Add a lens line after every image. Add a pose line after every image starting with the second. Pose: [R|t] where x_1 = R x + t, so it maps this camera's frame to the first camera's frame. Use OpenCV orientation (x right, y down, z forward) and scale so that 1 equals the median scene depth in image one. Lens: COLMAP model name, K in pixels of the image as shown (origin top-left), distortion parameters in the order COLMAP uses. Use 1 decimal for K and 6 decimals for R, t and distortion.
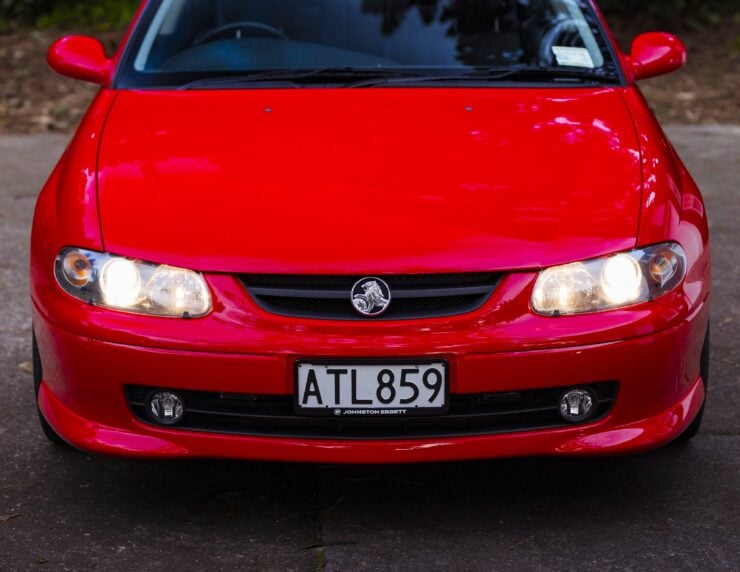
lens RADIAL K [[1923.4, 0, 370.0], [0, 1923.4, 286.0], [0, 0, 1]] dist [-0.056013, -0.424388]
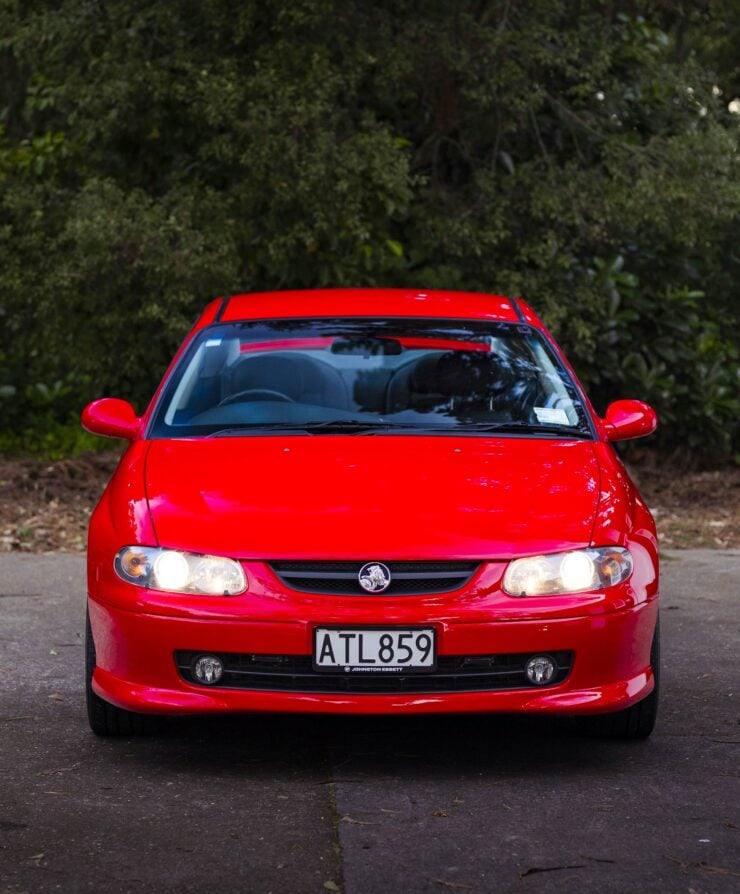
lens RADIAL K [[2688.2, 0, 370.0], [0, 2688.2, 447.0], [0, 0, 1]] dist [-0.210463, -0.018870]
pose [[0.999956, 0.008488, 0.004097, -0.010274], [-0.007733, 0.987353, -0.158349, 0.193918], [-0.005389, 0.158310, 0.987375, -0.723927]]
